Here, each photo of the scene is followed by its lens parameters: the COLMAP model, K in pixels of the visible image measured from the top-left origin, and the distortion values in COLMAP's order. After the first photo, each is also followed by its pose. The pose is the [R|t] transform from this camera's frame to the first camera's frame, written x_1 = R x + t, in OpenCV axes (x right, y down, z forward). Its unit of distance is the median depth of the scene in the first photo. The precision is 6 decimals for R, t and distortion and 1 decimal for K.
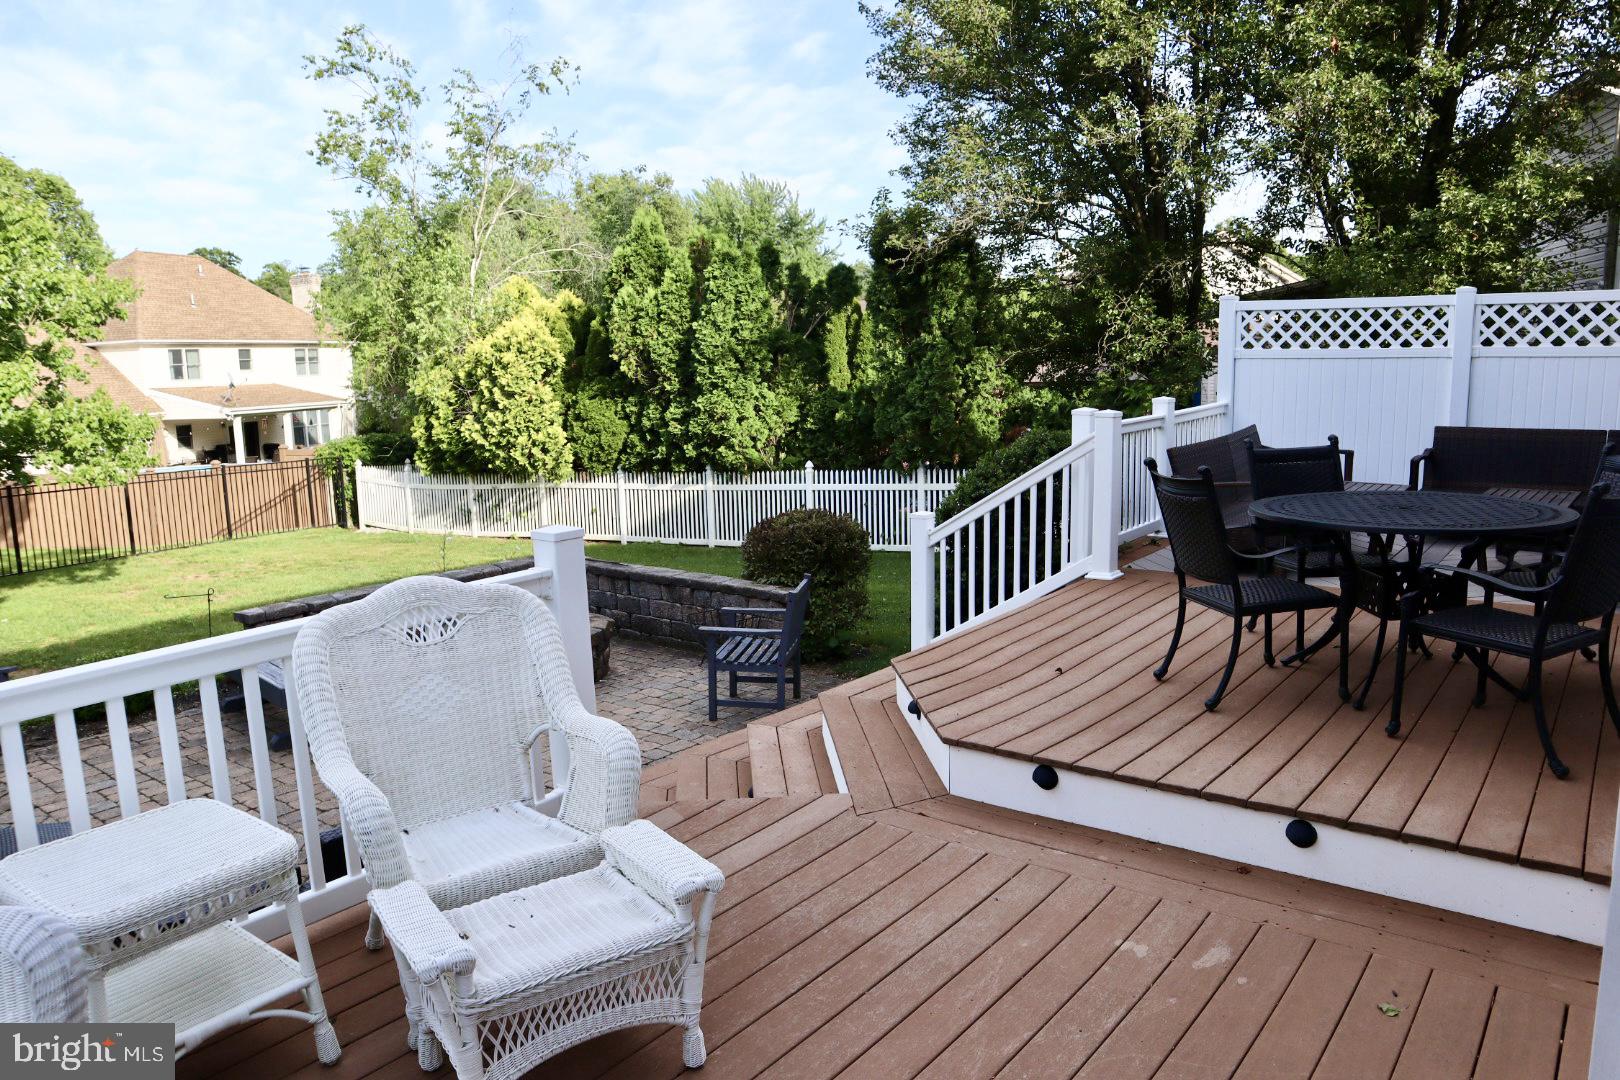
lens RADIAL K [[1068.6, 0, 810.0], [0, 1068.6, 540.0], [0, 0, 1]] dist [-0.127560, 0.001273]
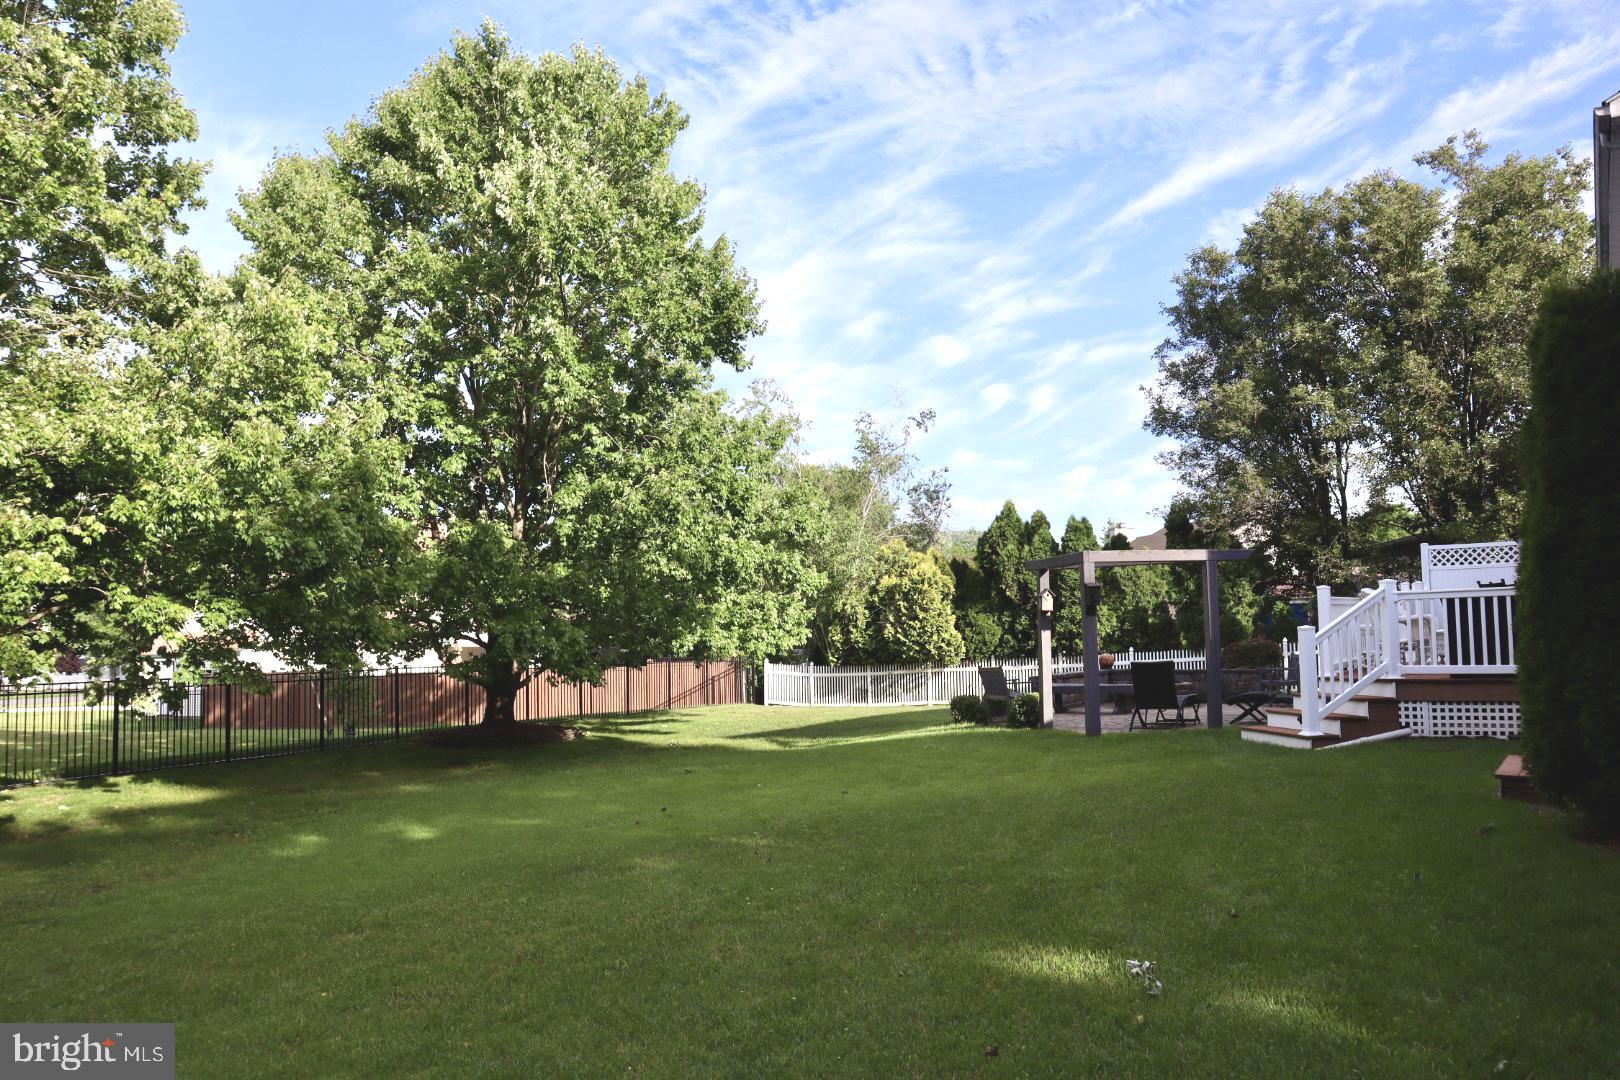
lens RADIAL K [[1123.2, 0, 810.0], [0, 1123.2, 540.0], [0, 0, 1]] dist [-0.052783, 0.002322]
pose [[0.997844, 0.008118, 0.065129, -0.571123], [0.008286, 0.968799, -0.247708, 0.179355], [-0.065108, 0.247714, 0.966643, -0.659958]]
